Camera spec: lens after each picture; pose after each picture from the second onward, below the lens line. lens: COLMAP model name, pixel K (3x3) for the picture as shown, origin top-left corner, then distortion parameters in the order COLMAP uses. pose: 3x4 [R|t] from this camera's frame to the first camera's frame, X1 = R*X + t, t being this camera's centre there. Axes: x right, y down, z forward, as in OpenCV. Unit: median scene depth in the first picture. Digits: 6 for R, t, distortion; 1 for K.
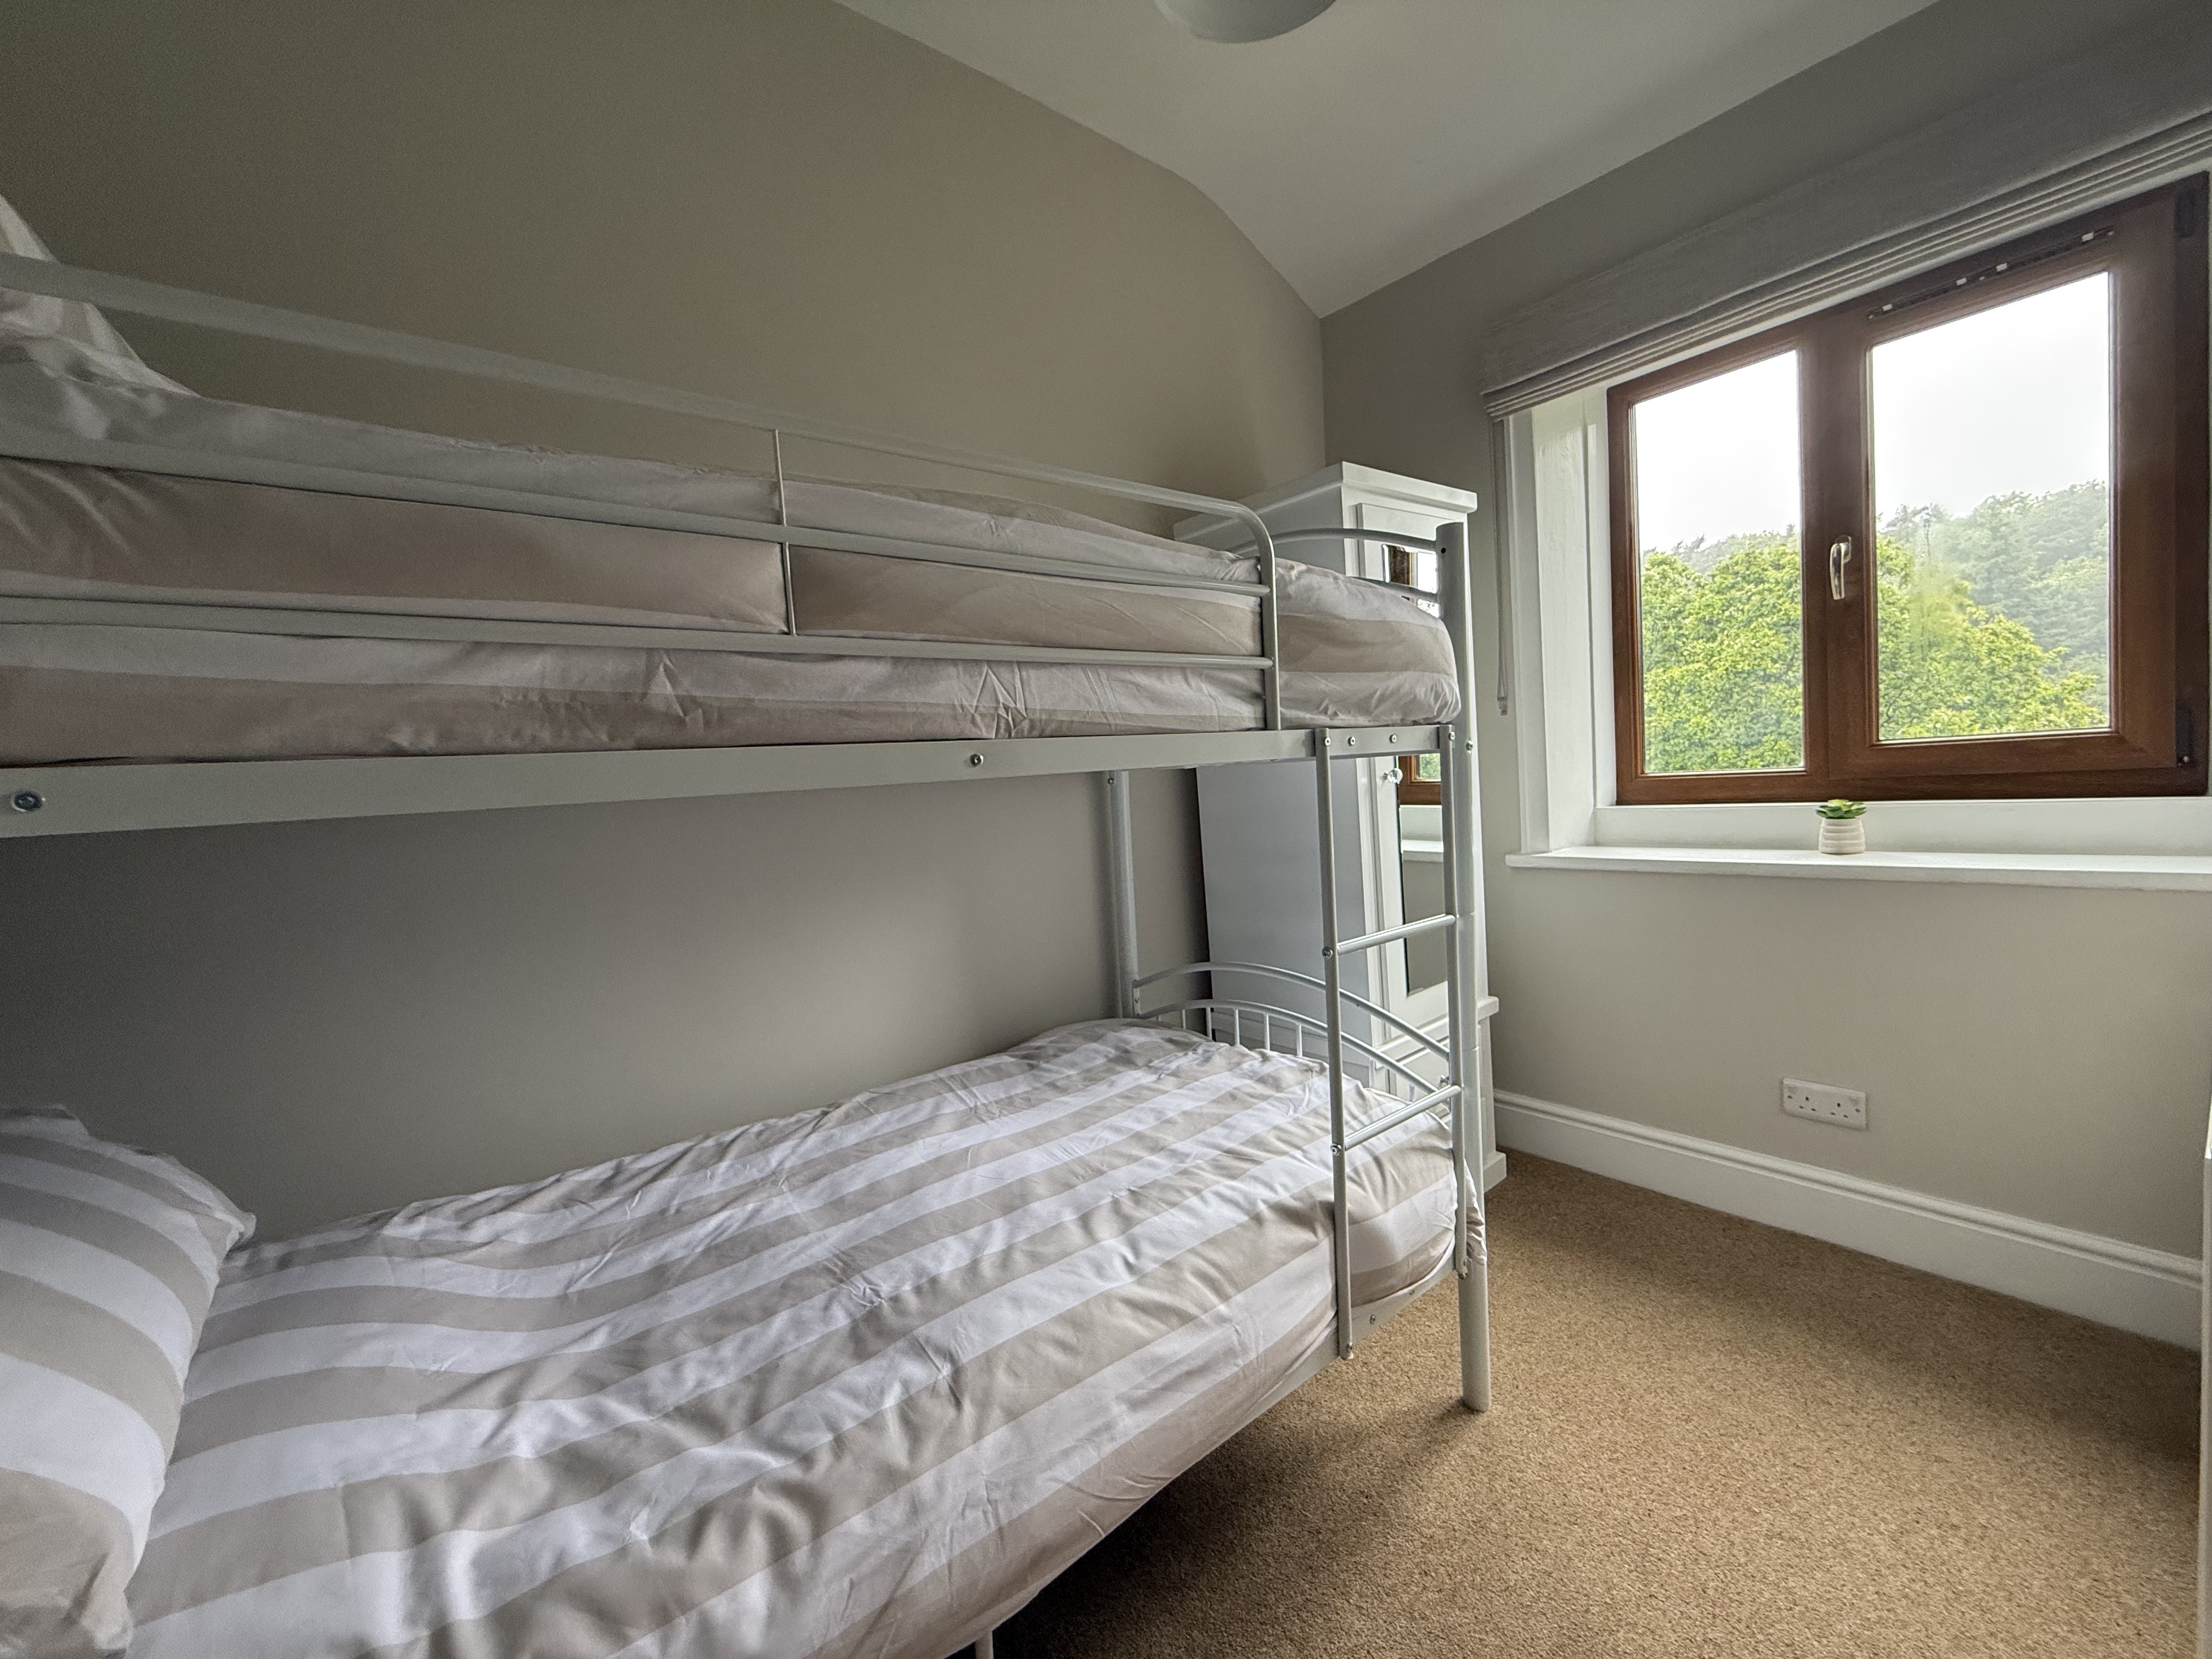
lens RADIAL K [[880.4, 0, 1093.7], [0, 880.4, 828.6], [0, 0, 1]] dist [-0.001618, 0.000097]
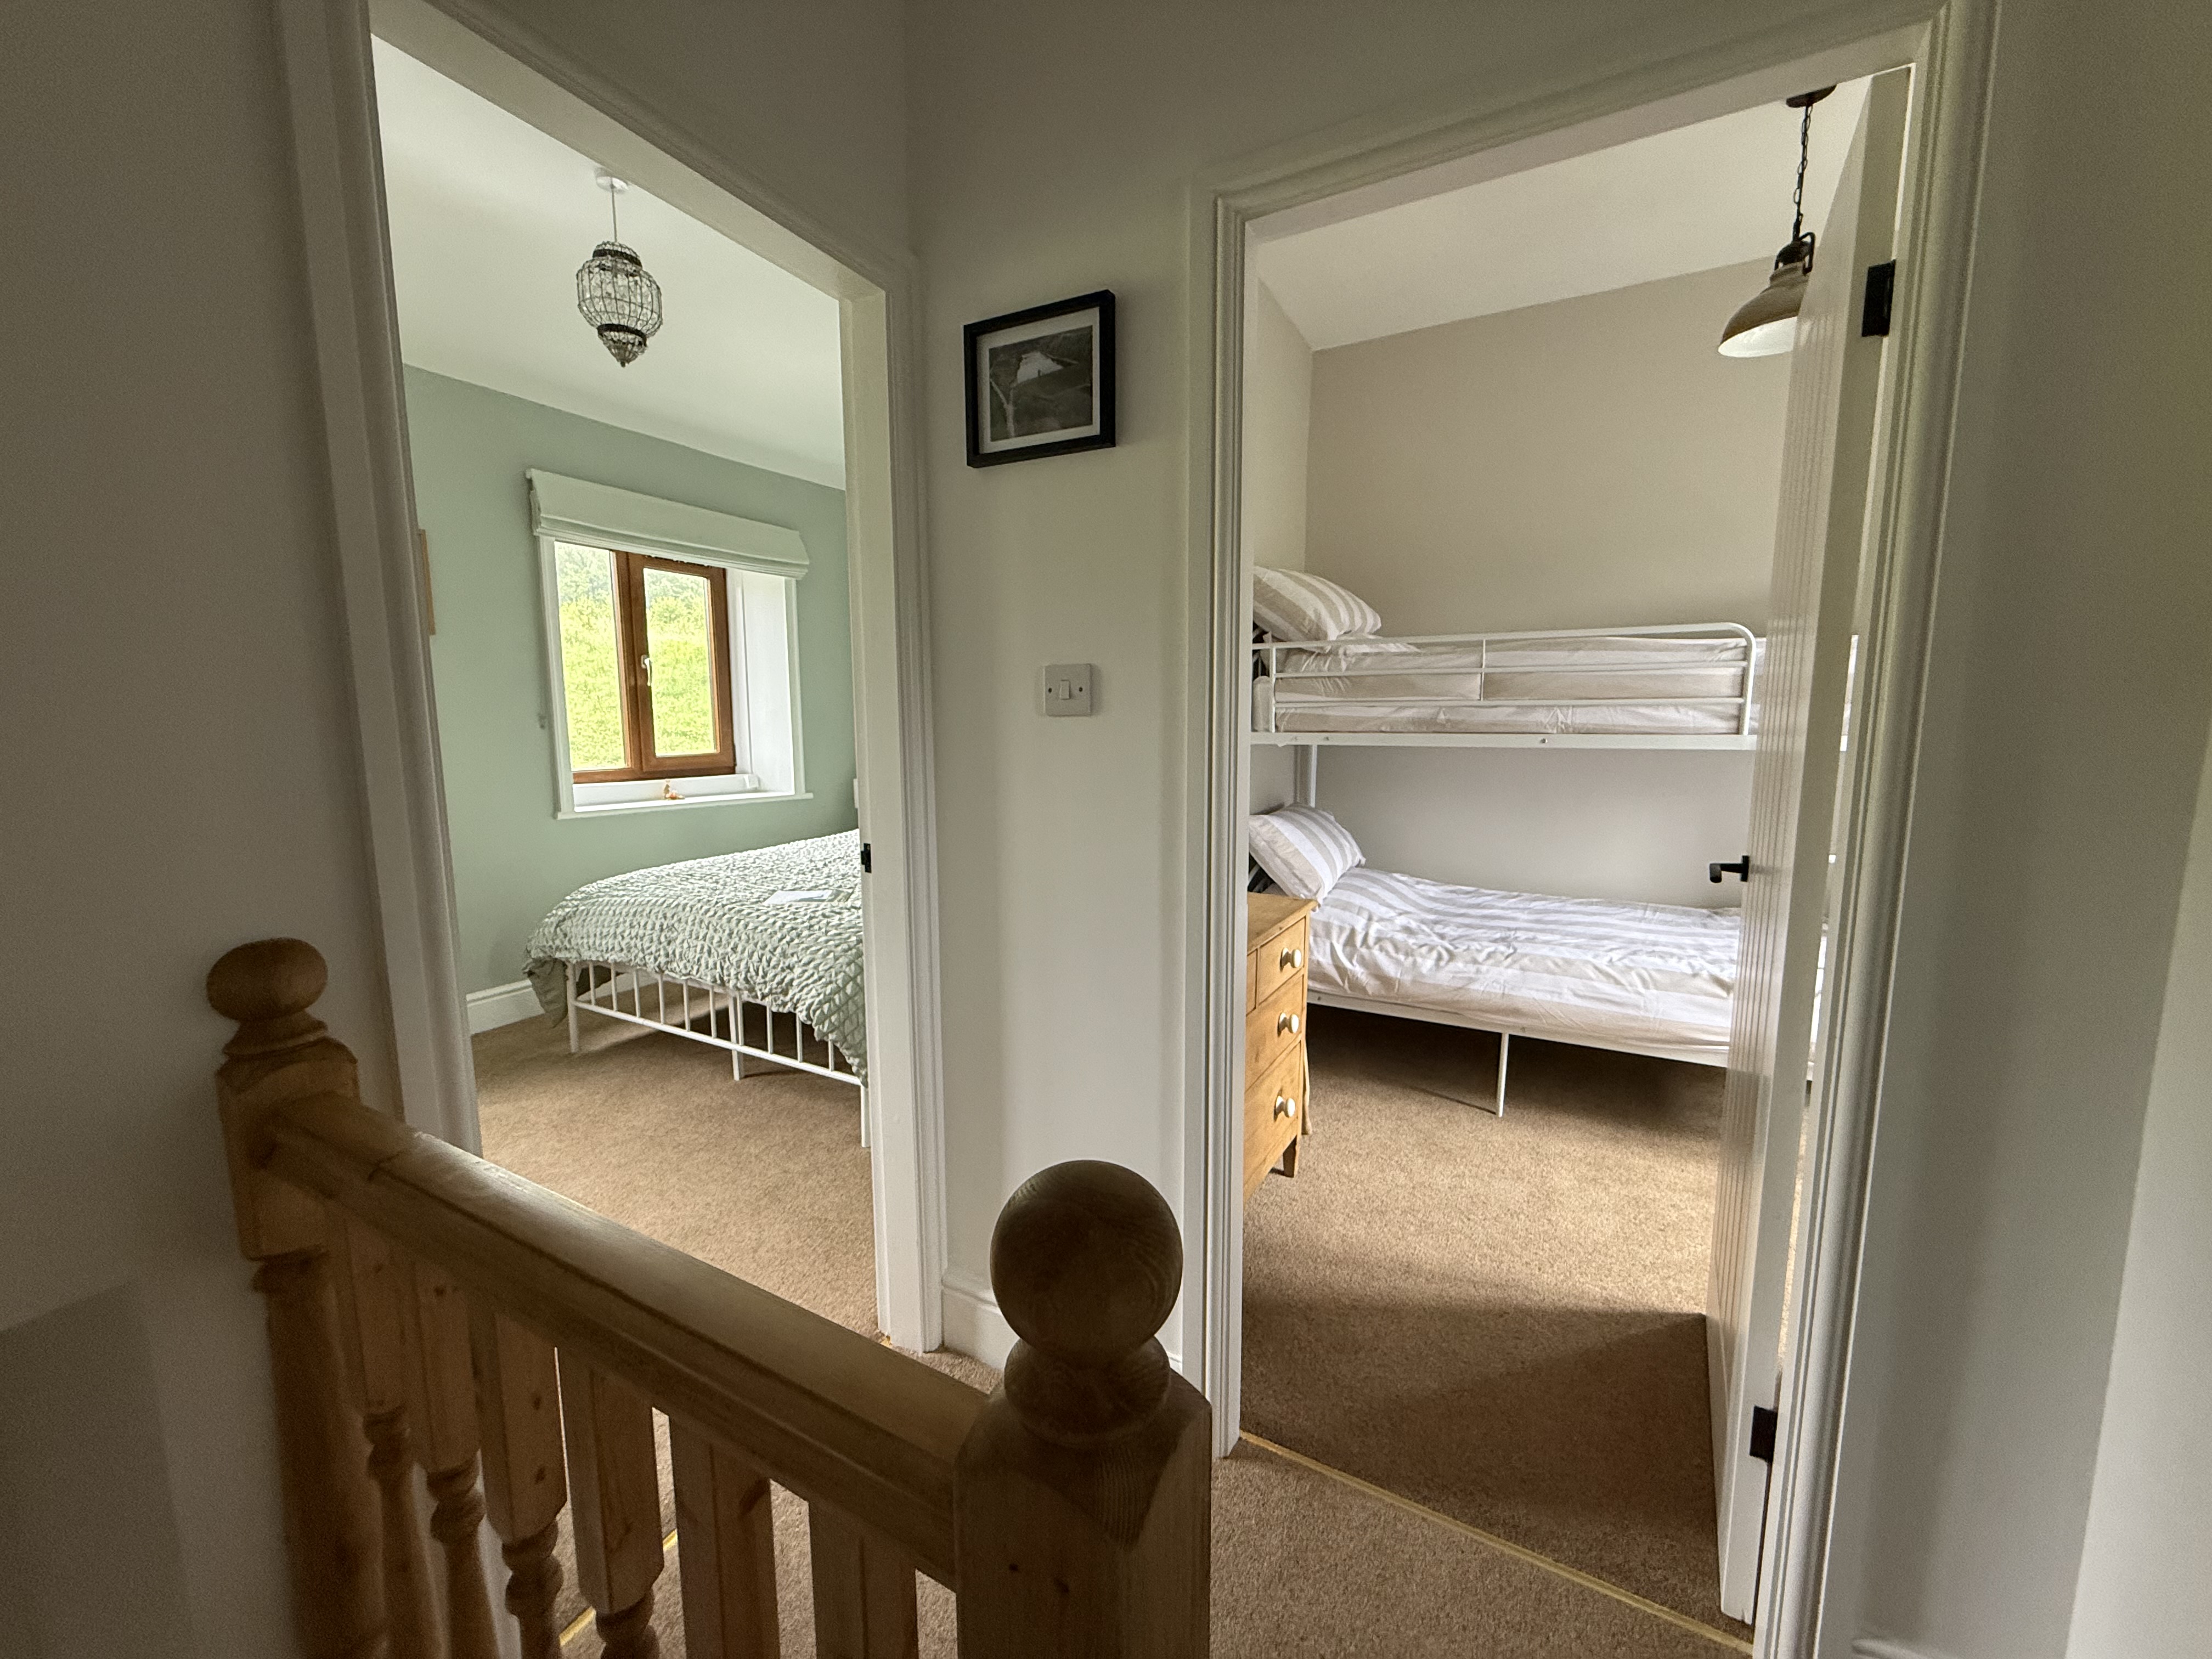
lens RADIAL K [[880.4, 0, 1102.4], [0, 880.4, 832.0], [0, 0, 1]] dist [-0.001618, 0.000097]
pose [[0.384690, 0.181697, -0.904986, 1.903881], [-0.079926, 0.983309, 0.163447, -0.136121], [0.919579, 0.009456, 0.392792, -1.401921]]
